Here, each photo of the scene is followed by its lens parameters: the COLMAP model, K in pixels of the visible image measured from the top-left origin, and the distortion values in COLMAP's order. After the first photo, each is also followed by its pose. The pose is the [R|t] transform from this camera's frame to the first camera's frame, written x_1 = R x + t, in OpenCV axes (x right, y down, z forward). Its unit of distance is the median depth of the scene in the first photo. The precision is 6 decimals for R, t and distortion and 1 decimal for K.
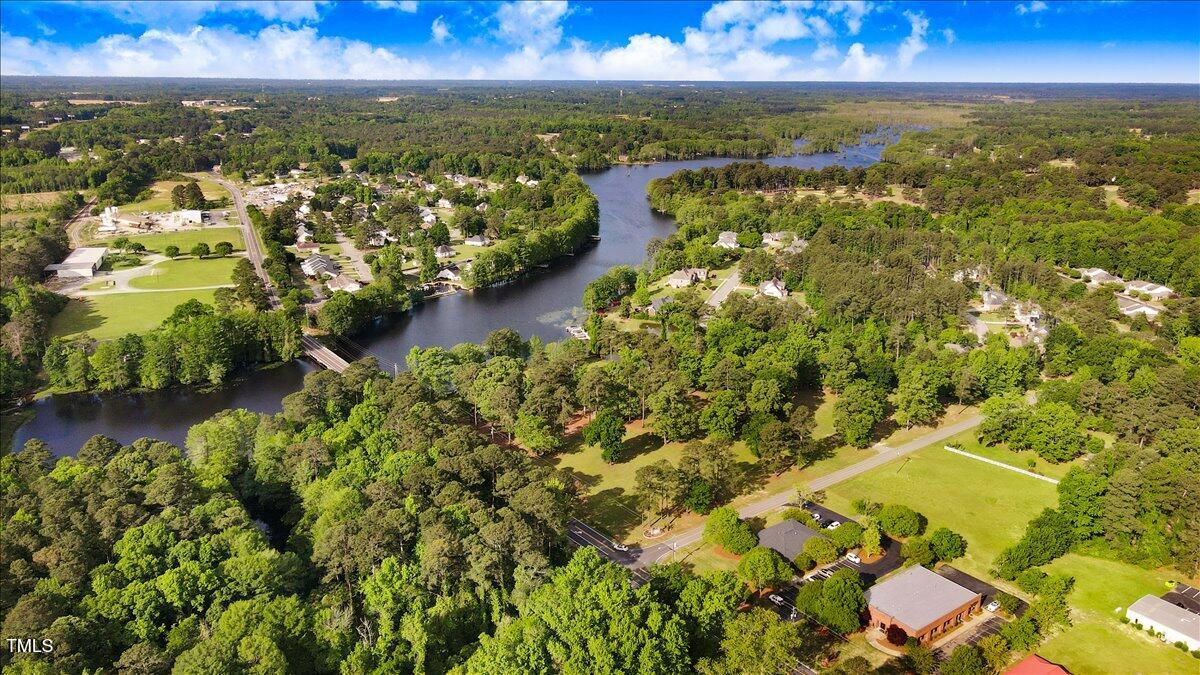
lens RADIAL K [[897.0, 0, 599.3], [0, 897.0, 307.1], [0, 0, 1]] dist [-0.001094, 0.011243]
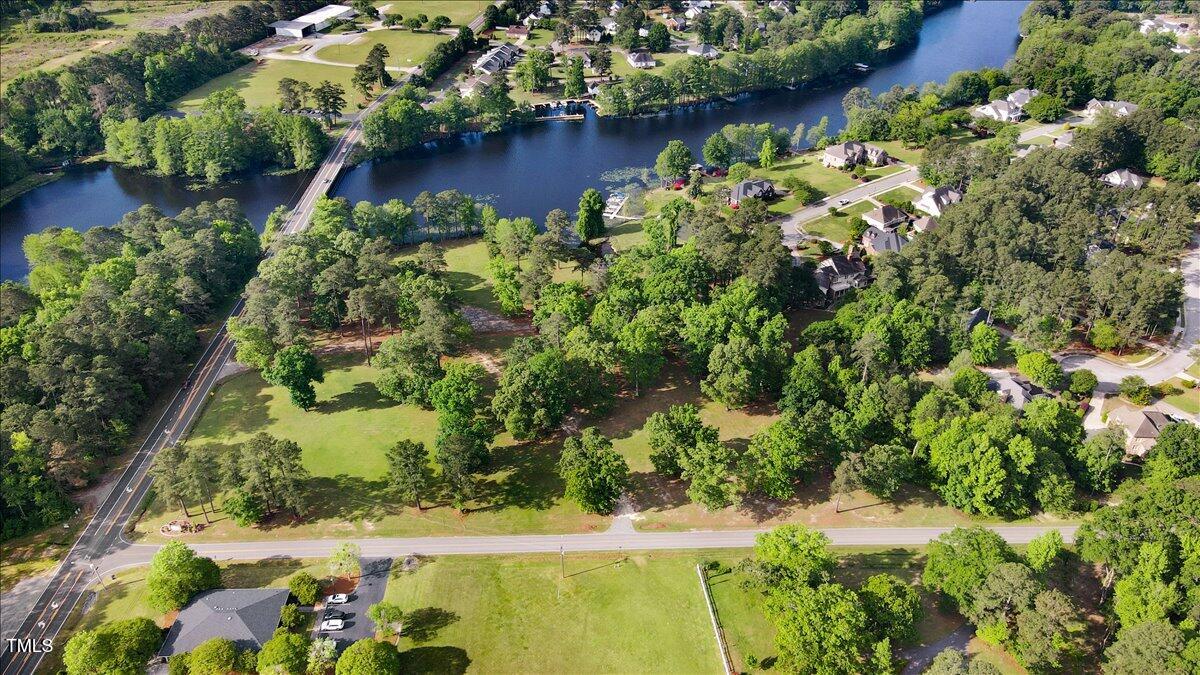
lens RADIAL K [[898.8, 0, 600.9], [0, 898.8, 302.9], [0, 0, 1]] dist [0.014191, -0.001425]
pose [[0.826751, 0.285597, -0.484683, 0.316942], [-0.152635, 0.943113, 0.295366, -0.103893], [0.541466, -0.170214, 0.823311, 0.262048]]
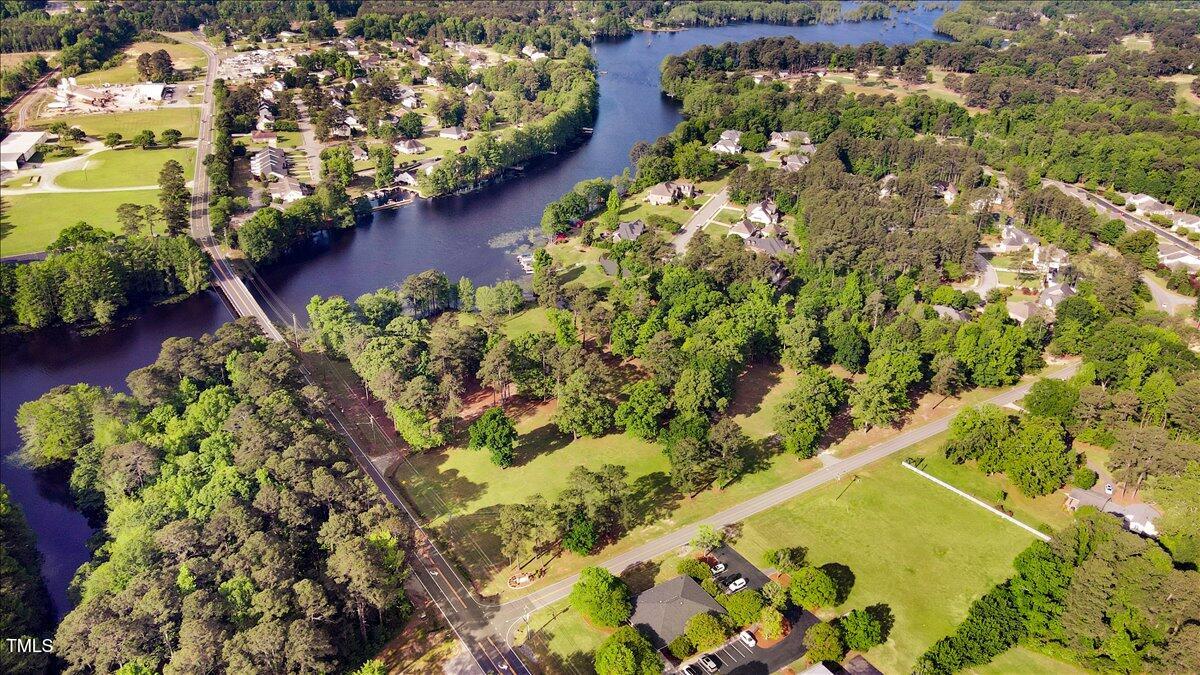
lens RADIAL K [[898.8, 0, 600.9], [0, 898.8, 302.9], [0, 0, 1]] dist [0.014191, -0.001425]
pose [[0.998215, 0.040173, -0.044196, 0.073282], [-0.032746, 0.986973, 0.157519, -0.063256], [0.049949, -0.155790, 0.986526, 0.096296]]
